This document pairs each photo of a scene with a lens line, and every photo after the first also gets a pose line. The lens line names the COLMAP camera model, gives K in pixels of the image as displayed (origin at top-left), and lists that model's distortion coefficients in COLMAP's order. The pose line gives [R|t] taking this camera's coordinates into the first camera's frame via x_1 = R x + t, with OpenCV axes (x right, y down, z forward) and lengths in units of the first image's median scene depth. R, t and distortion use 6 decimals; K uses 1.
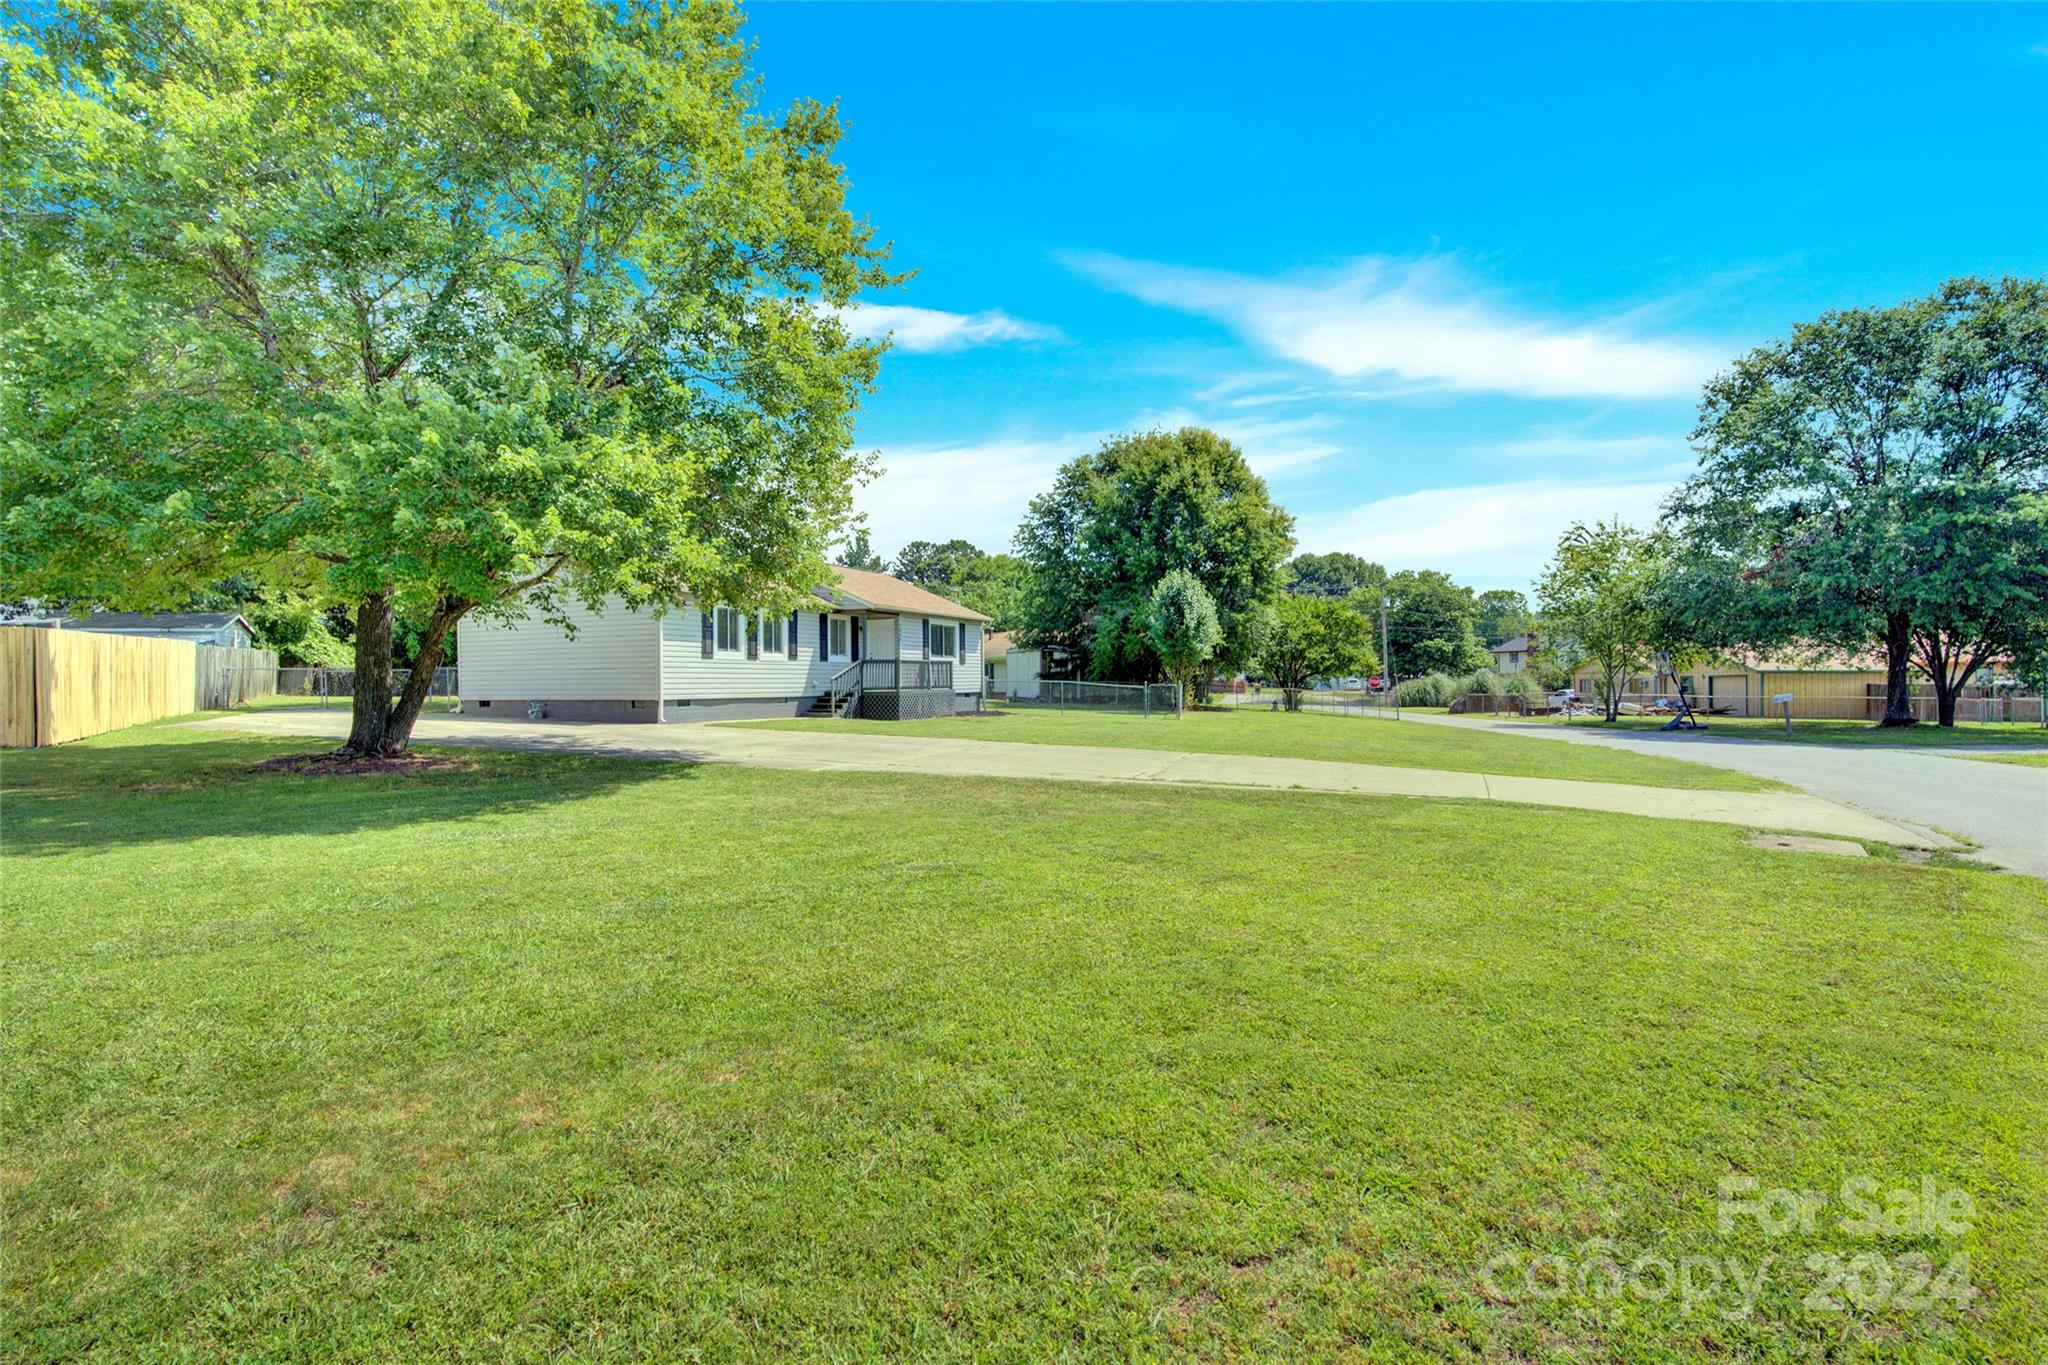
lens RADIAL K [[970.3, 0, 1024.0], [0, 970.3, 682.5], [0, 0, 1]] dist [-0.001548, 0.000095]
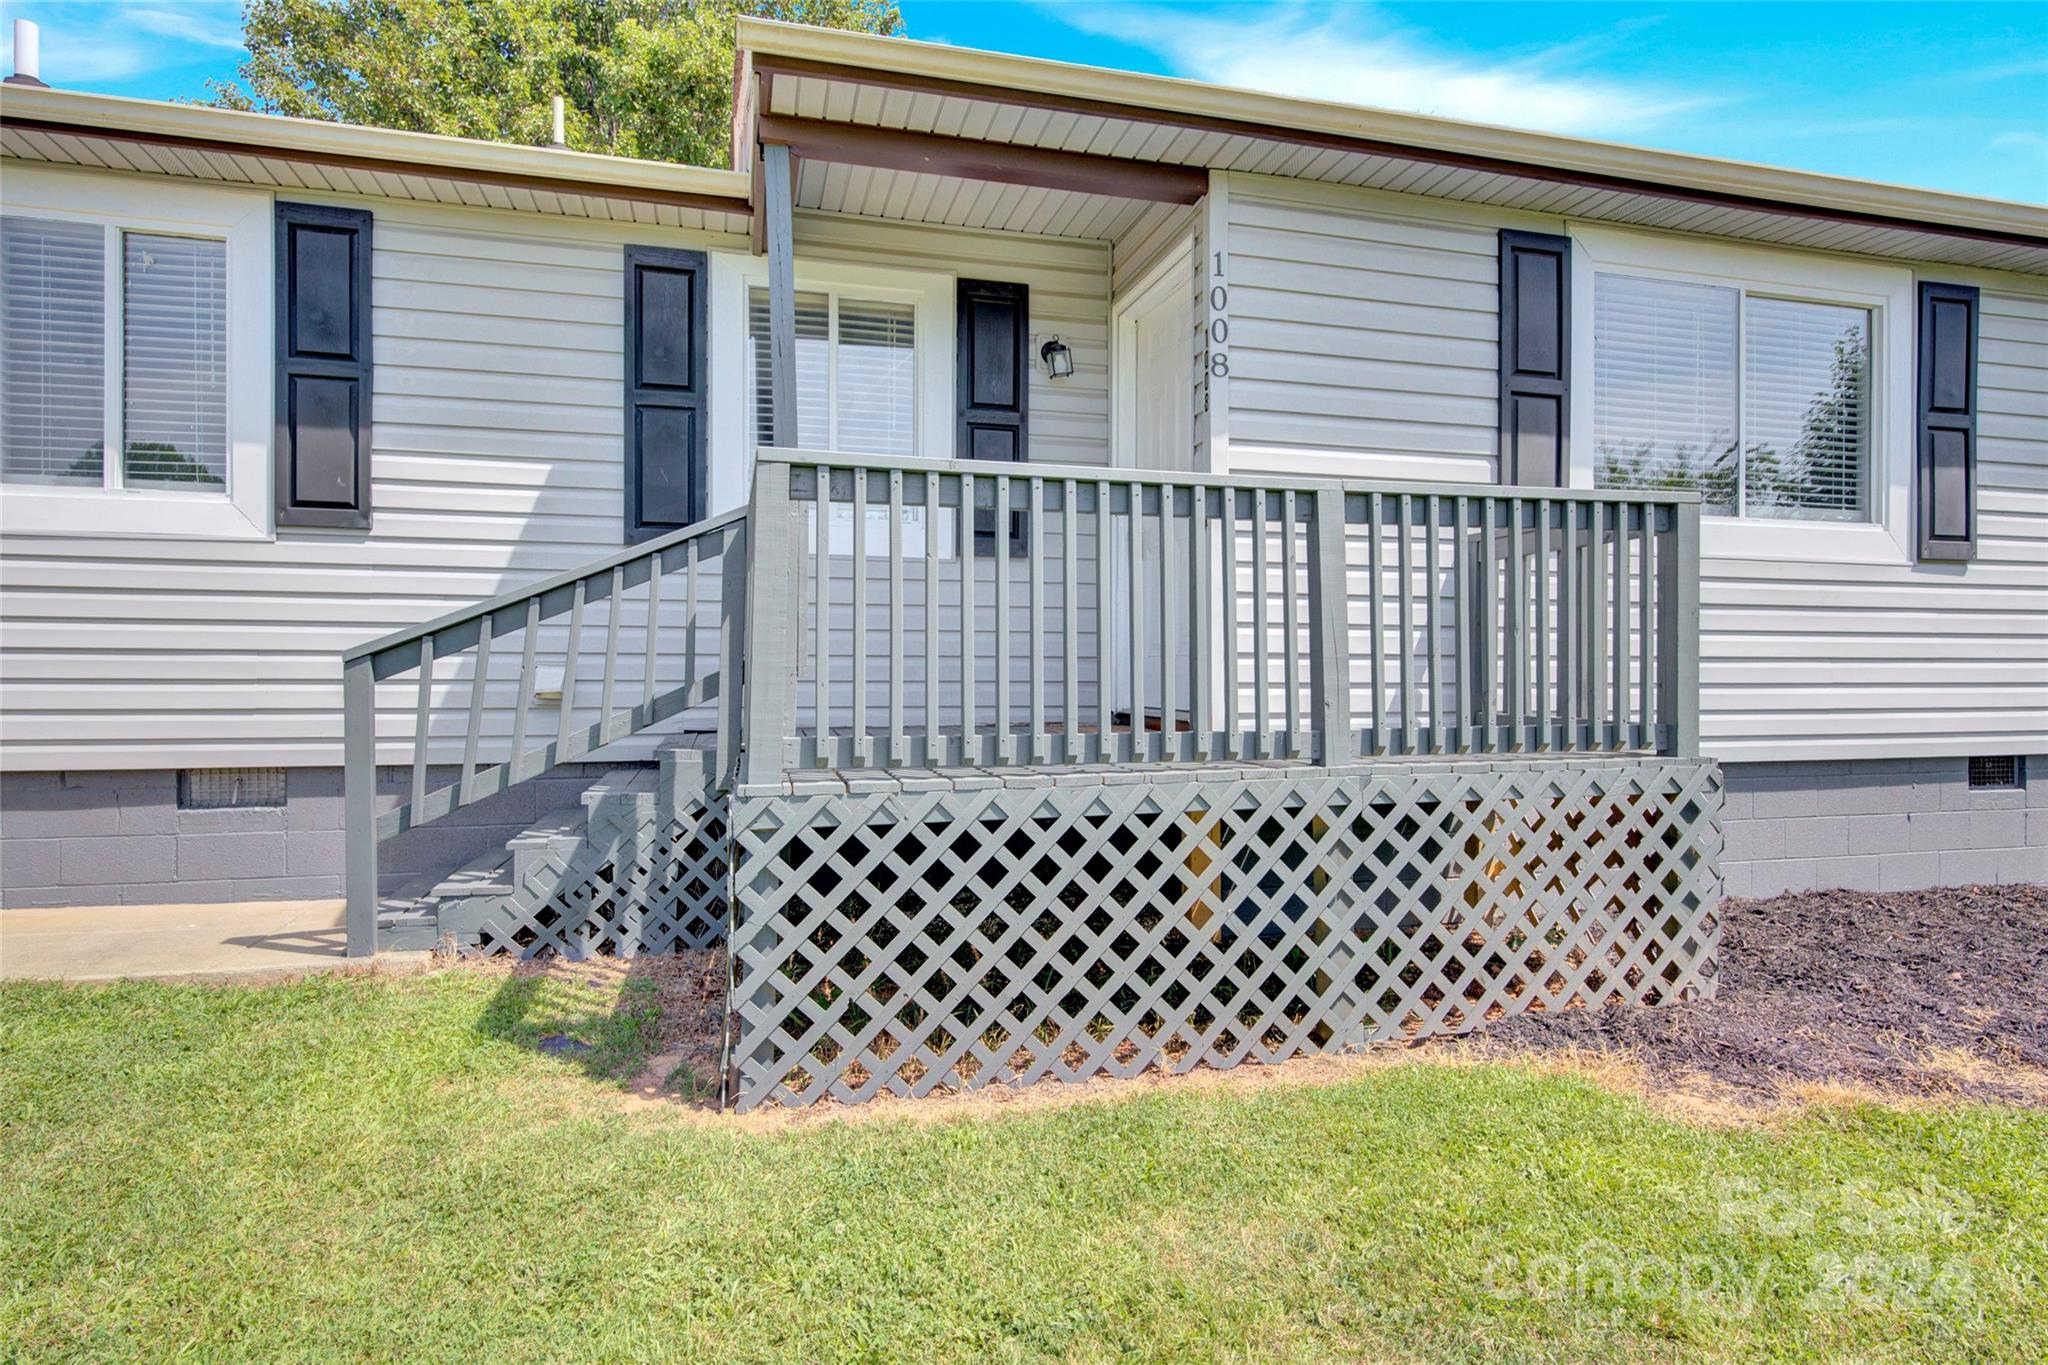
lens RADIAL K [[1086.1, 0, 1024.9], [0, 1086.1, 675.0], [0, 0, 1]] dist [-0.001790, -0.000761]
pose [[0.632913, 0.016411, -0.774049, -0.022990], [-0.009912, 0.999865, 0.013093, -0.002903], [0.774160, -0.000614, 0.632990, 0.757935]]
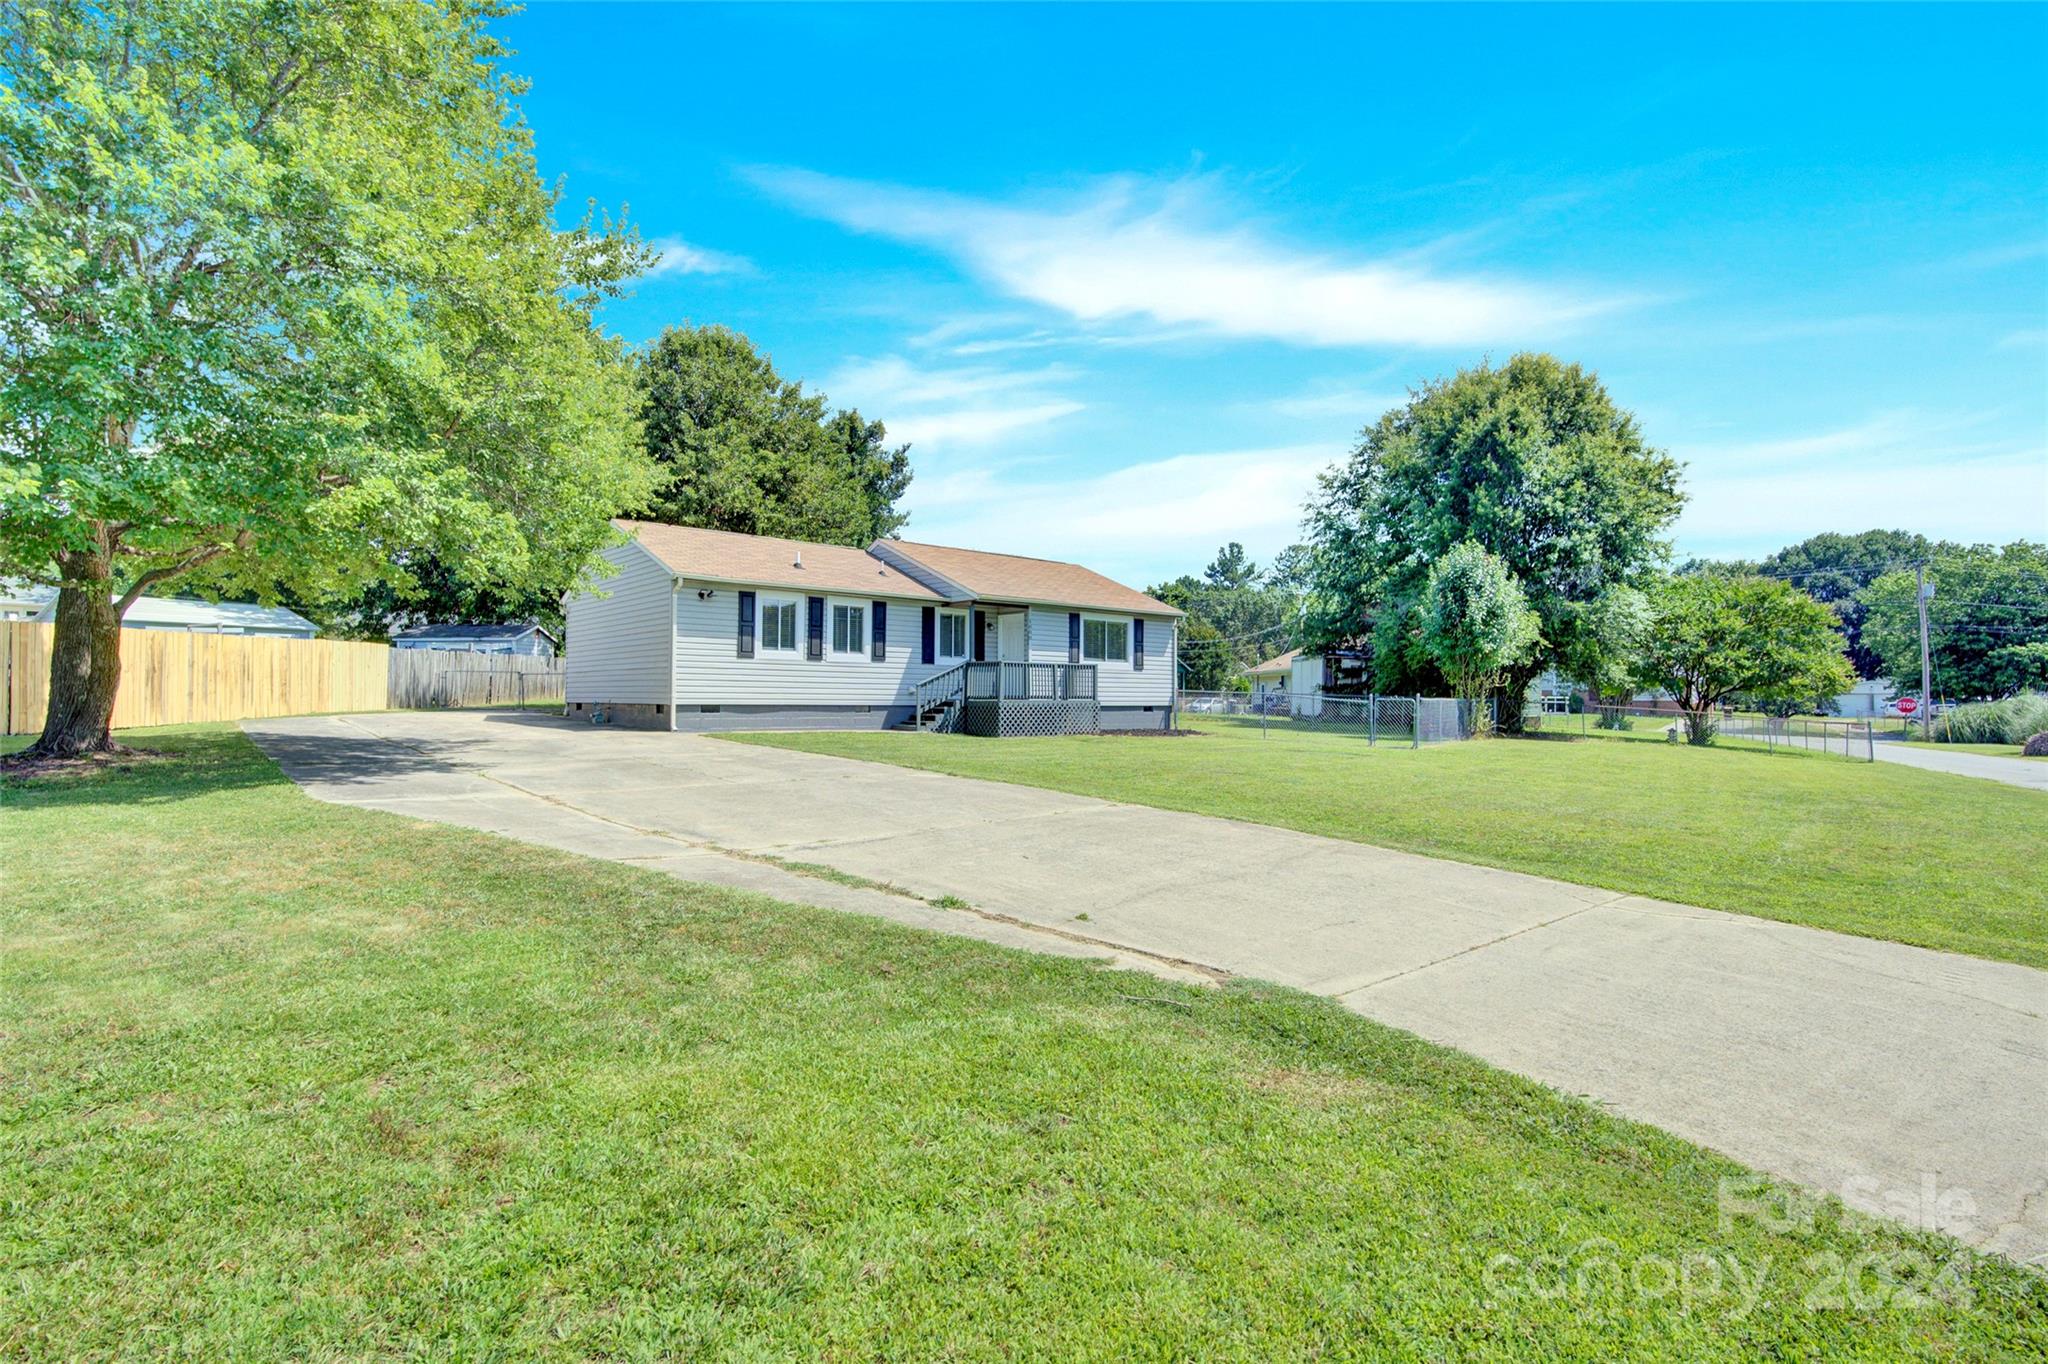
lens RADIAL K [[992.1, 0, 1016.6], [0, 992.1, 682.8], [0, 0, 1]] dist [0.002058, 0.000903]
pose [[0.909809, 0.006912, -0.414969, 0.178064], [-0.013967, 0.999805, -0.013969, 0.004281], [0.414792, 0.018505, 0.909728, 0.205591]]
